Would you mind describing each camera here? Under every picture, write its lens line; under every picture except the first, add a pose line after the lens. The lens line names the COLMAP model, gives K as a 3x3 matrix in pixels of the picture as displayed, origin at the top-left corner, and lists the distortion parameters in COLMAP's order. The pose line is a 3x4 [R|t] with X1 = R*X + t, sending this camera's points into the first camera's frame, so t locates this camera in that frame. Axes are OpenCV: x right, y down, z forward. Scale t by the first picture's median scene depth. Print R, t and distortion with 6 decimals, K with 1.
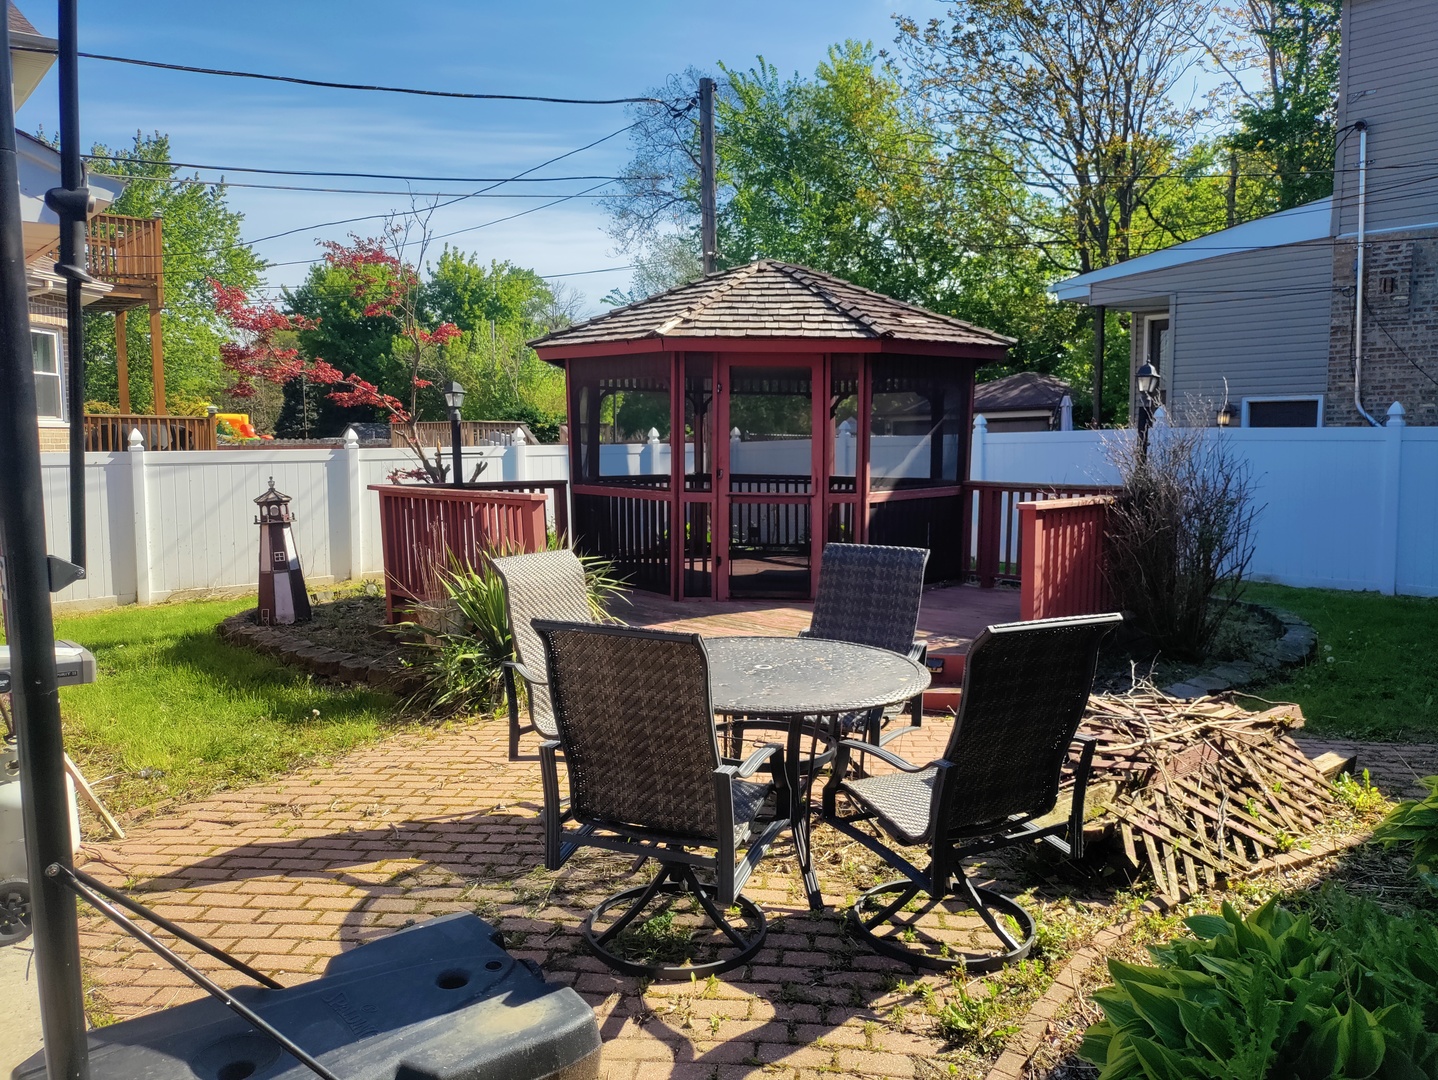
lens RADIAL K [[1058.3, 0, 716.6], [0, 1058.3, 534.2], [0, 0, 1]] dist [0.057734, -0.081458]
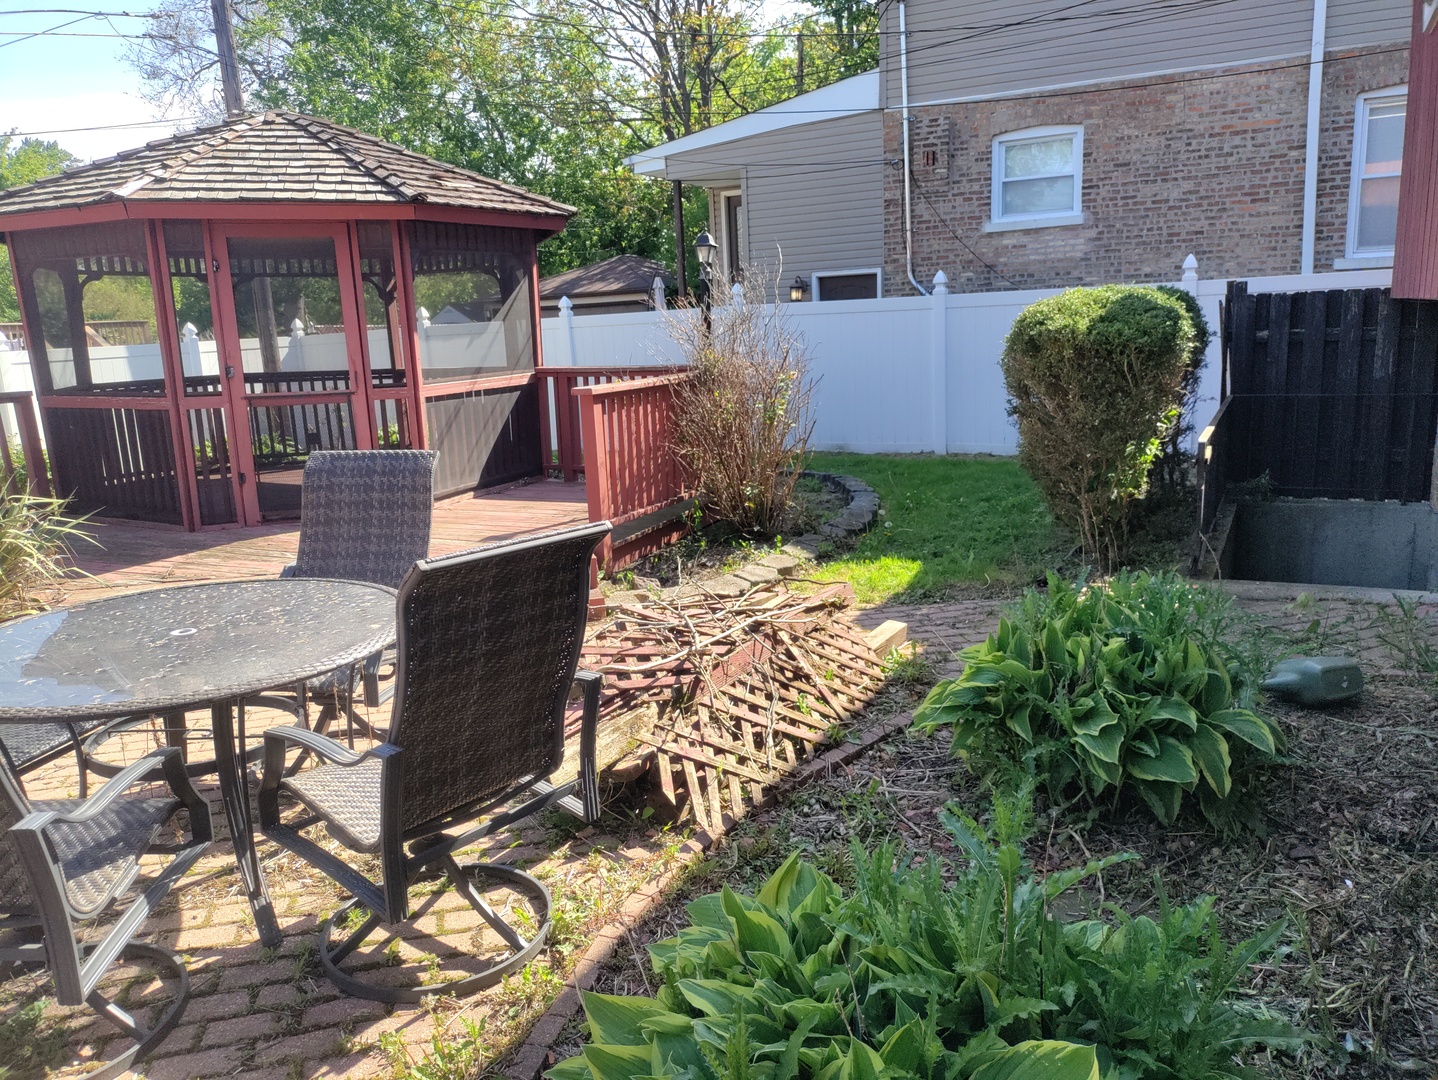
lens RADIAL K [[1058.3, 0, 718.8], [0, 1058.3, 535.2], [0, 0, 1]] dist [0.057734, -0.081458]
pose [[0.937690, -0.104807, 0.331290, 0.069203], [0.070818, 0.991058, 0.113087, 0.000974], [-0.340180, -0.082579, 0.936728, 0.084897]]
